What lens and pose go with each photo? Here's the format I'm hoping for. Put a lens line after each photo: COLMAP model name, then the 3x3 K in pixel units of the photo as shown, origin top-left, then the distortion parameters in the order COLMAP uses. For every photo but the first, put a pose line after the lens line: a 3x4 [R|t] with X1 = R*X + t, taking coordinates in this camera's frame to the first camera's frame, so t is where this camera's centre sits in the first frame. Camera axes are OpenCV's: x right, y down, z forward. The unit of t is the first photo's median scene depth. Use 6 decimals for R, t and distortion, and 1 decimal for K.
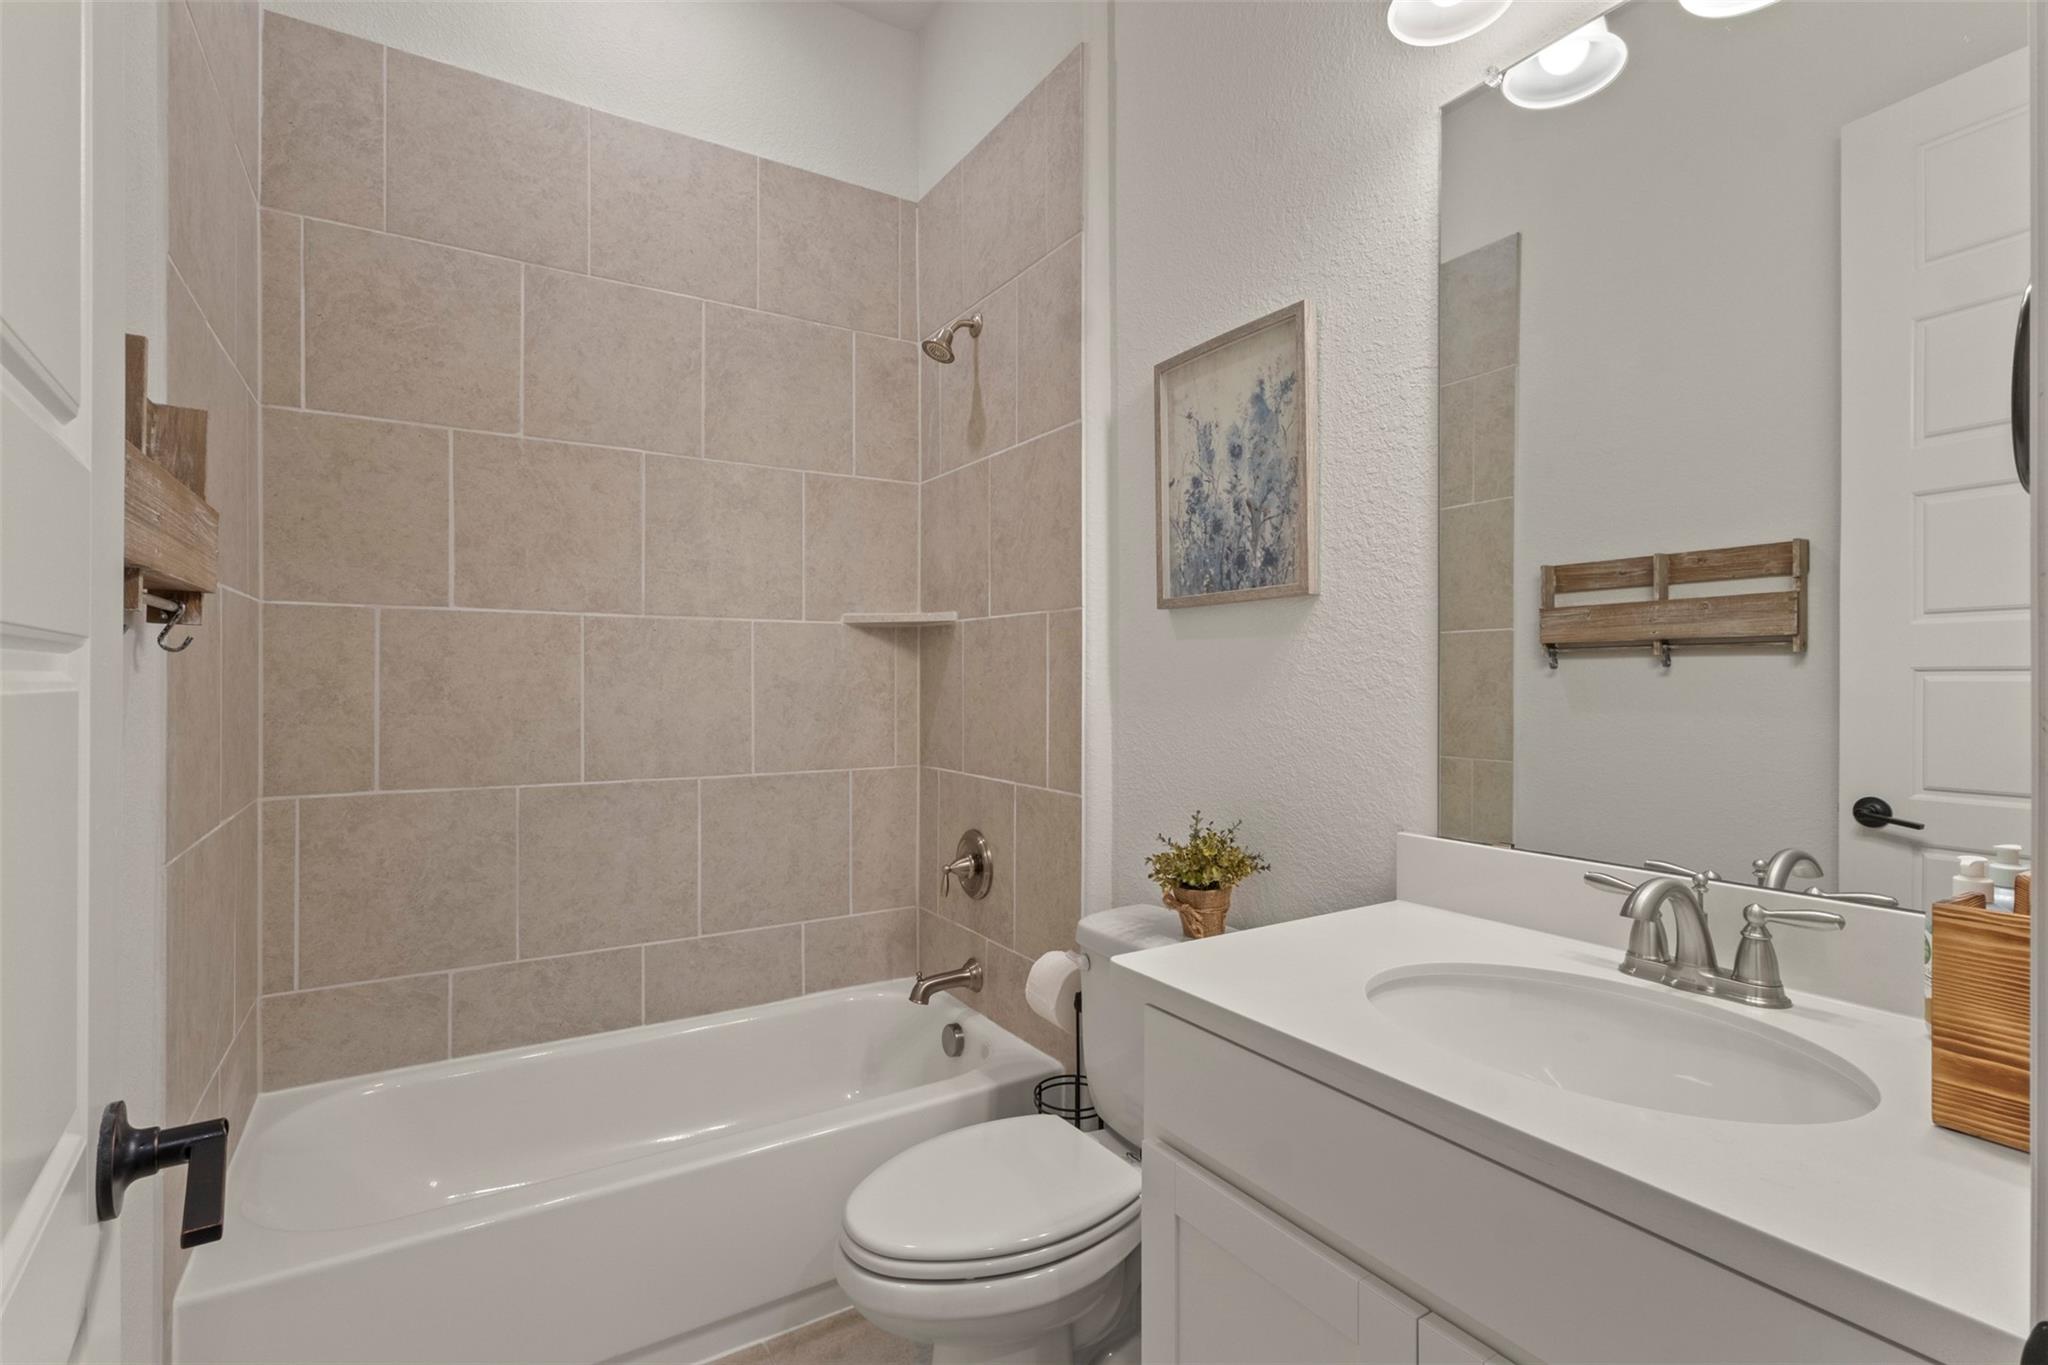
lens RADIAL K [[934.3, 0, 1021.0], [0, 934.3, 669.8], [0, 0, 1]] dist [0.004508, 0.000523]
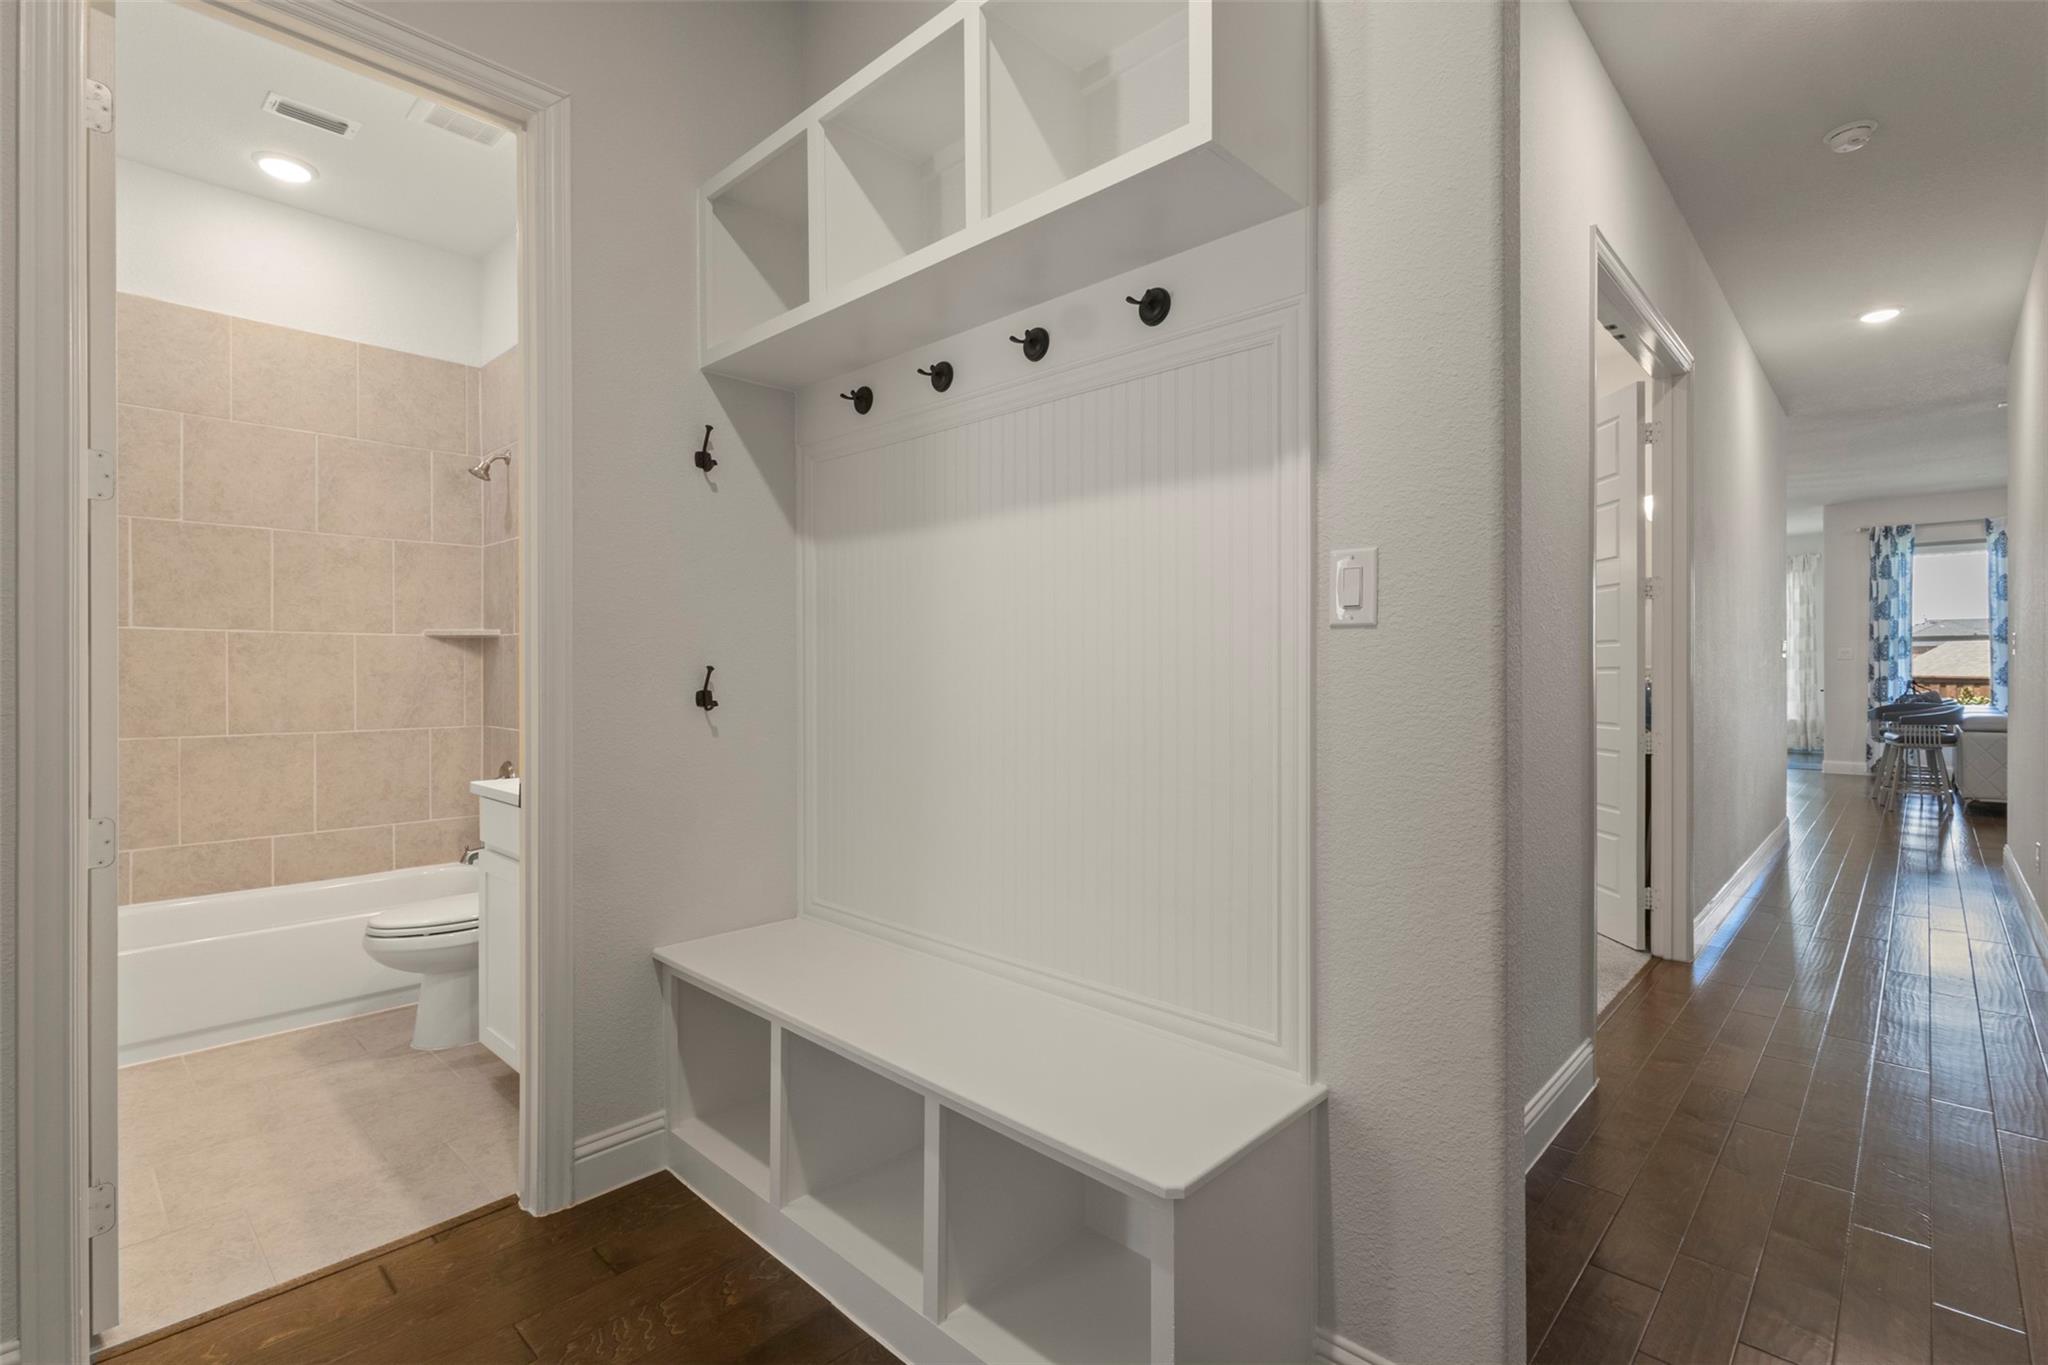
lens RADIAL K [[934.3, 0, 1021.0], [0, 934.3, 669.8], [0, 0, 1]] dist [0.004508, 0.000523]
pose [[0.968505, 0.000494, 0.248992, 0.435506], [-0.002397, 0.999970, 0.007340, -0.006787], [-0.248981, -0.007706, 0.968478, -0.868921]]
